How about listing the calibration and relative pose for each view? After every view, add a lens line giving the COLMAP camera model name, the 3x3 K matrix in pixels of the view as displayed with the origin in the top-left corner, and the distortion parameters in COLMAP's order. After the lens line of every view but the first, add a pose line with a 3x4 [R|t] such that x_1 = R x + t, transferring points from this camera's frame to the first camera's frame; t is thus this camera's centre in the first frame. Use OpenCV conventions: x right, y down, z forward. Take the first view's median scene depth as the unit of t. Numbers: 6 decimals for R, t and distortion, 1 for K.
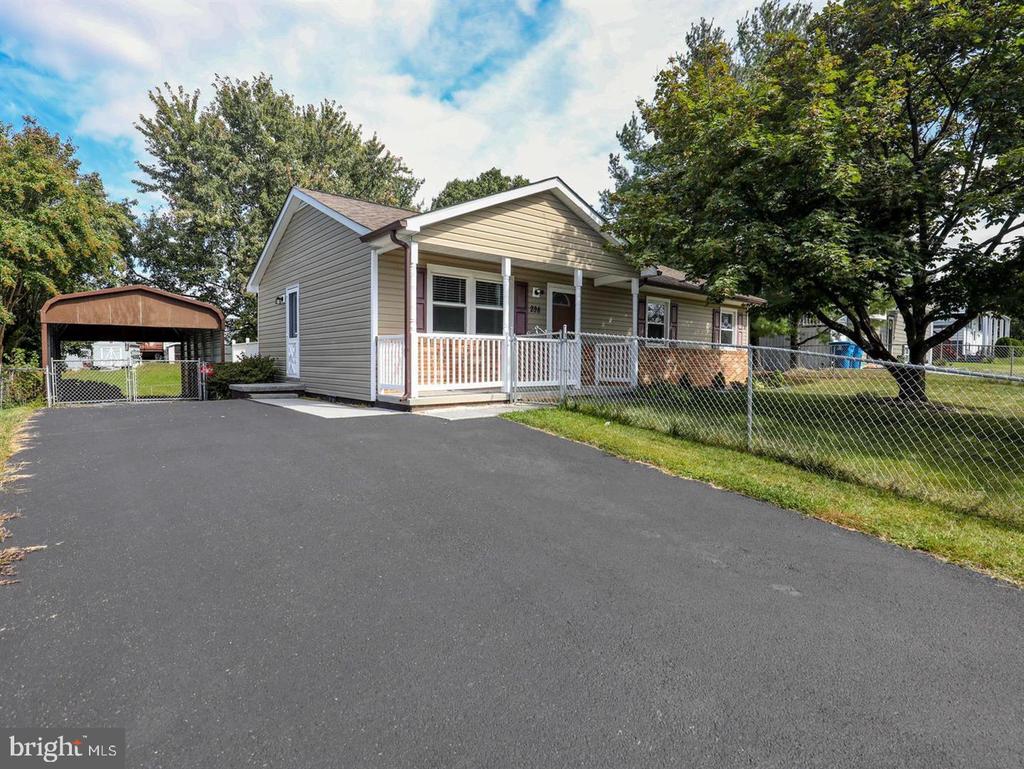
lens RADIAL K [[553.5, 0, 512.0], [0, 553.5, 384.5], [0, 0, 1]] dist [-0.000846, -0.000312]
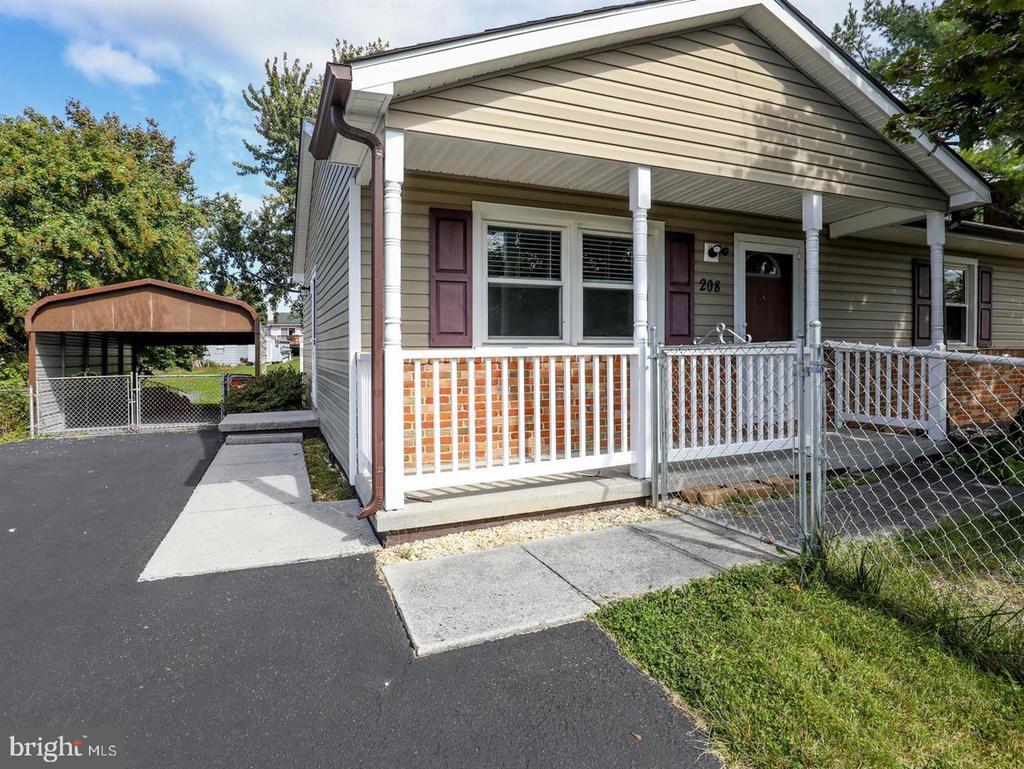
lens RADIAL K [[520.7, 0, 467.5], [0, 520.7, 343.9], [0, 0, 1]] dist [-0.015783, -0.000559]
pose [[0.928937, -0.007225, -0.370168, 0.012167], [-0.009710, 0.998990, -0.043867, -0.064601], [0.370111, 0.044344, 0.927928, 0.520908]]
